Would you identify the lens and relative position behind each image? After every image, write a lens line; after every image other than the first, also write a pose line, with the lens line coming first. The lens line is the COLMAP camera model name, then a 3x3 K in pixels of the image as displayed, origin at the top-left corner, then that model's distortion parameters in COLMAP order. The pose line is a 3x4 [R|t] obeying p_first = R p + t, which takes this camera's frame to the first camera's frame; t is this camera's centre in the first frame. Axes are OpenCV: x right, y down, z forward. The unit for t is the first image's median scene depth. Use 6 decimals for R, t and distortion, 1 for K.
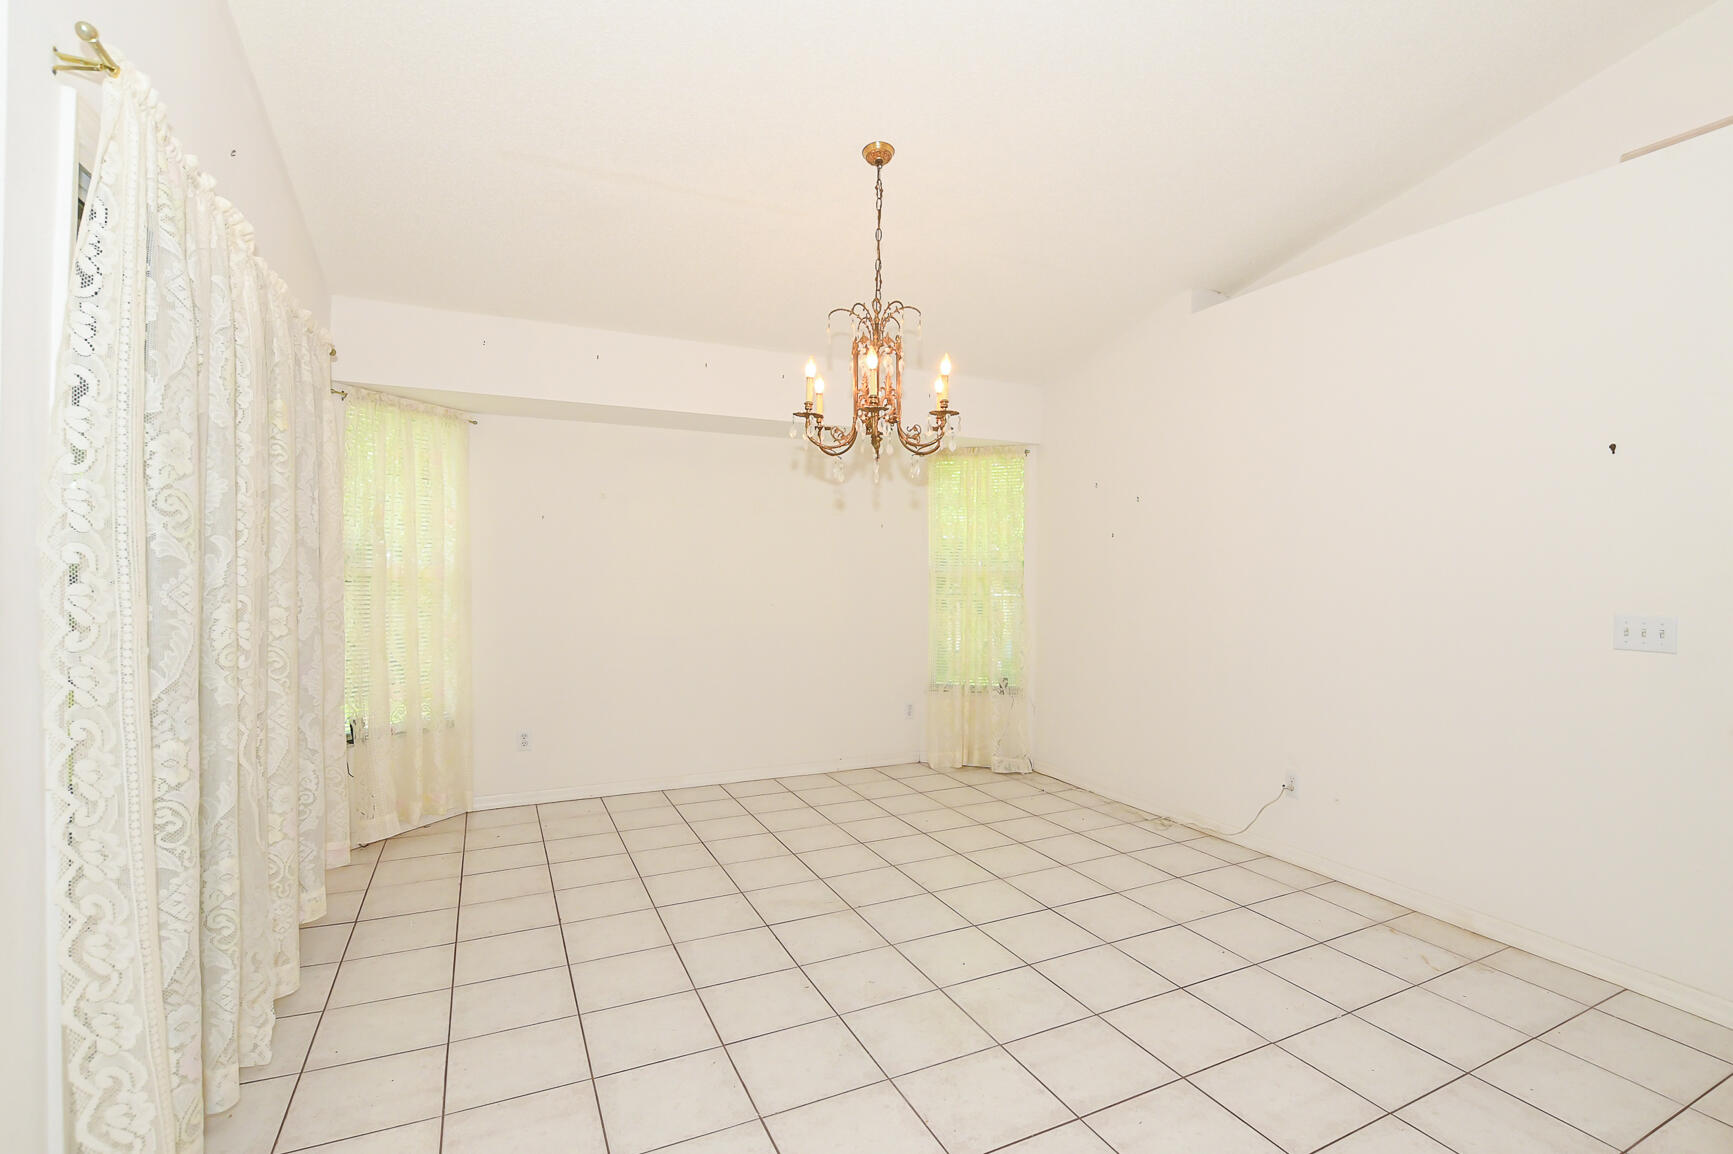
lens RADIAL K [[828.0, 0, 895.0], [0, 828.0, 566.0], [0, 0, 1]] dist [-0.023047, 0.000748]
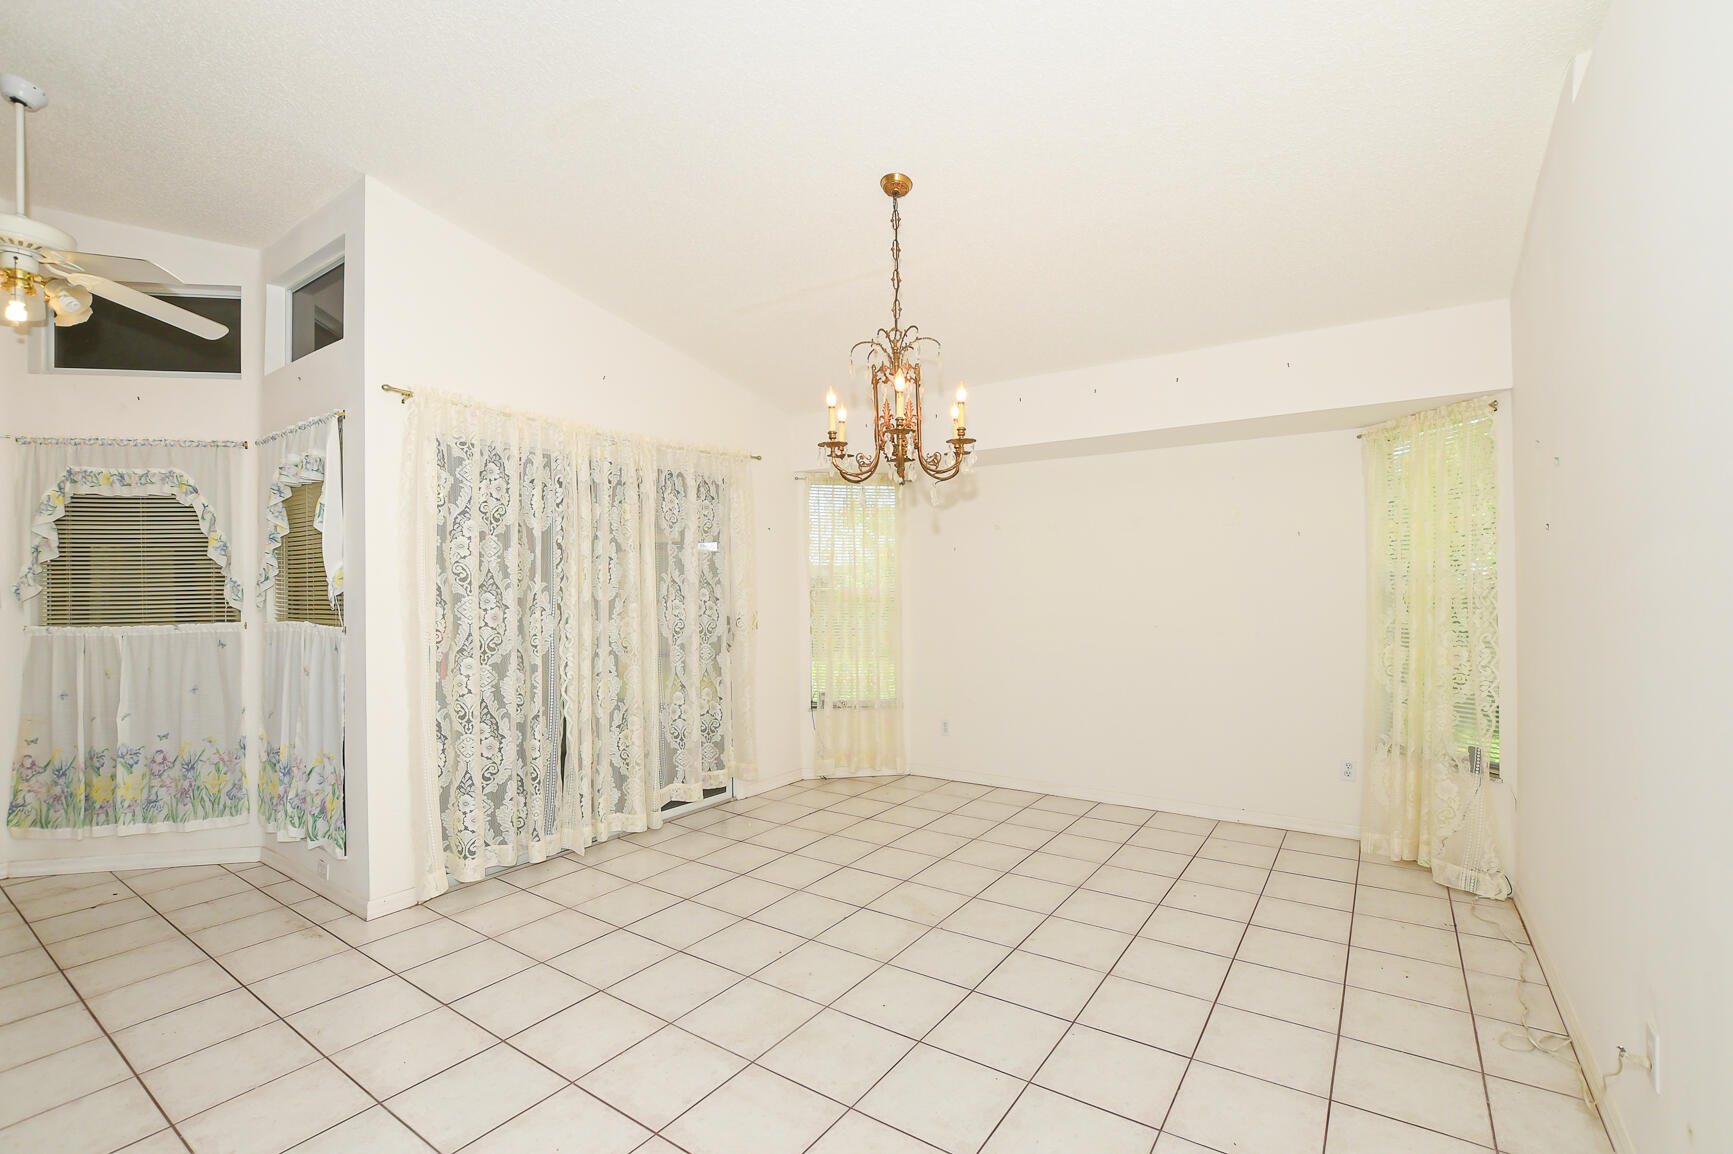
lens RADIAL K [[768.3, 0, 868.7], [0, 768.3, 571.0], [0, 0, 1]] dist [-0.020225, 0.000205]
pose [[0.471943, -0.032467, -0.881031, 0.640521], [0.020271, 0.999457, -0.025972, 0.002967], [0.881396, -0.005602, 0.472344, 0.420900]]
